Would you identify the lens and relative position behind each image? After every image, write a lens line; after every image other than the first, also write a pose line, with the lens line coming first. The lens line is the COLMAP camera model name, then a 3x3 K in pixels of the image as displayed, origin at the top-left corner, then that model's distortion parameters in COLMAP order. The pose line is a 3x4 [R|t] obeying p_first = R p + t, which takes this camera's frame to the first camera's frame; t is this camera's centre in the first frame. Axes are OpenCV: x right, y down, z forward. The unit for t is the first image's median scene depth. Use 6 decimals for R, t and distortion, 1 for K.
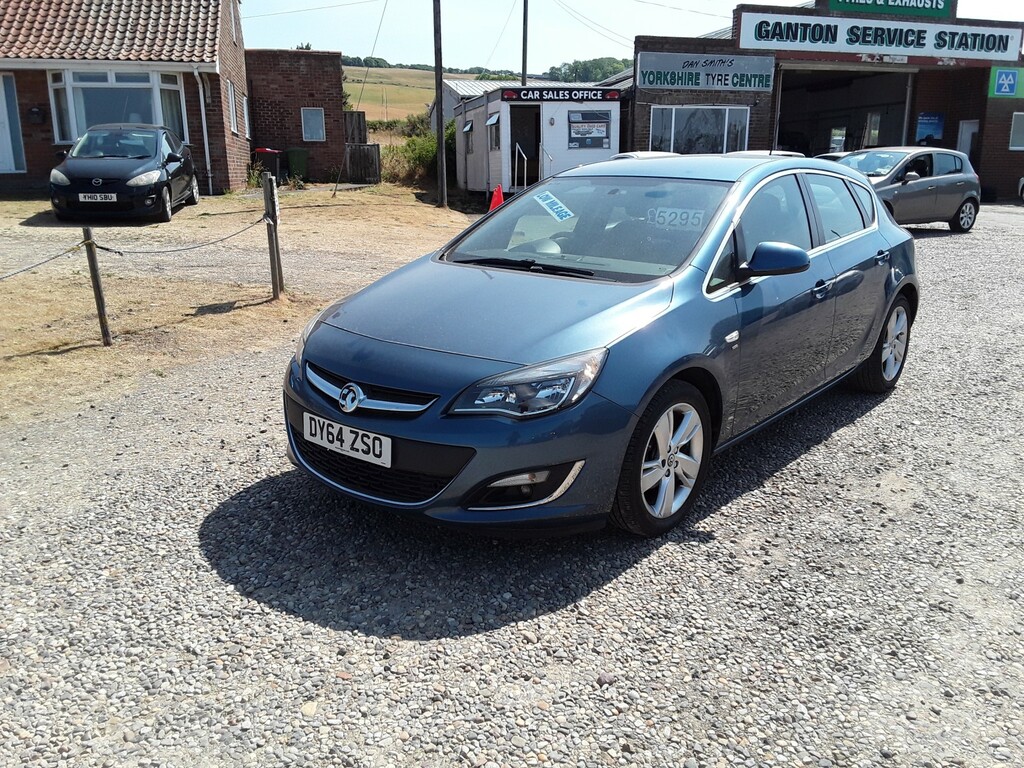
lens RADIAL K [[817.8, 0, 511.8], [0, 817.8, 382.6], [0, 0, 1]] dist [0.072029, -0.100194]
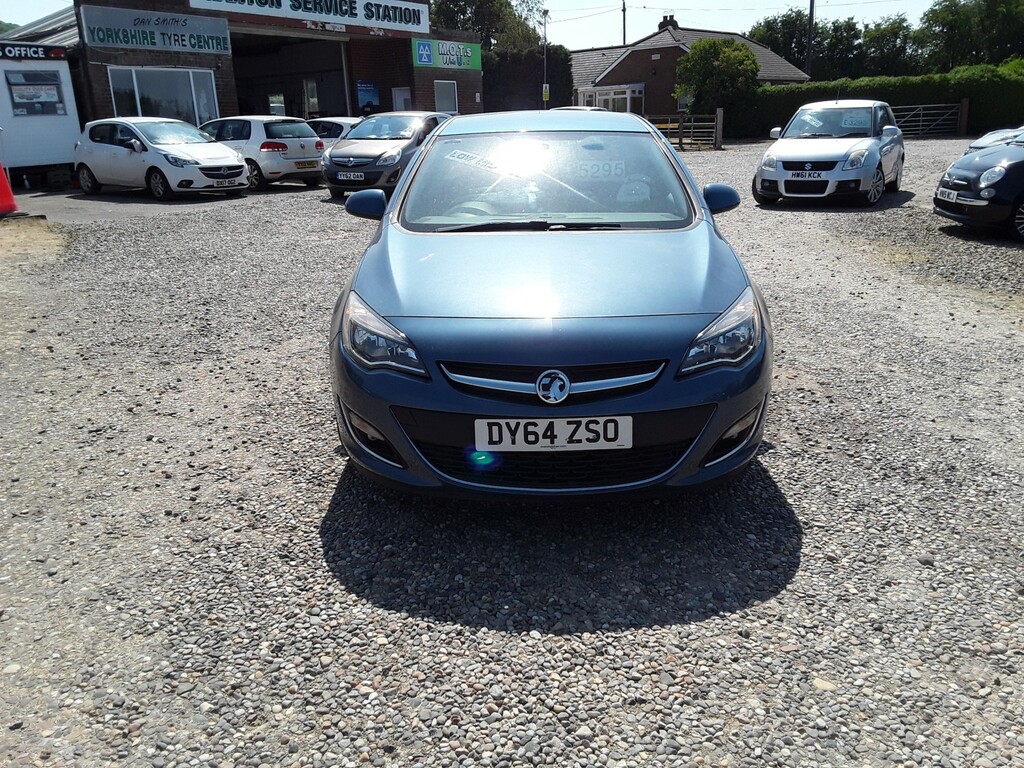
lens RADIAL K [[817.8, 0, 511.3], [0, 817.8, 383.7], [0, 0, 1]] dist [0.072029, -0.100194]
pose [[0.774921, -0.211042, 0.595784, -0.096718], [0.188880, 0.976859, 0.100357, -0.010432], [-0.603176, 0.034763, 0.796850, 0.041987]]
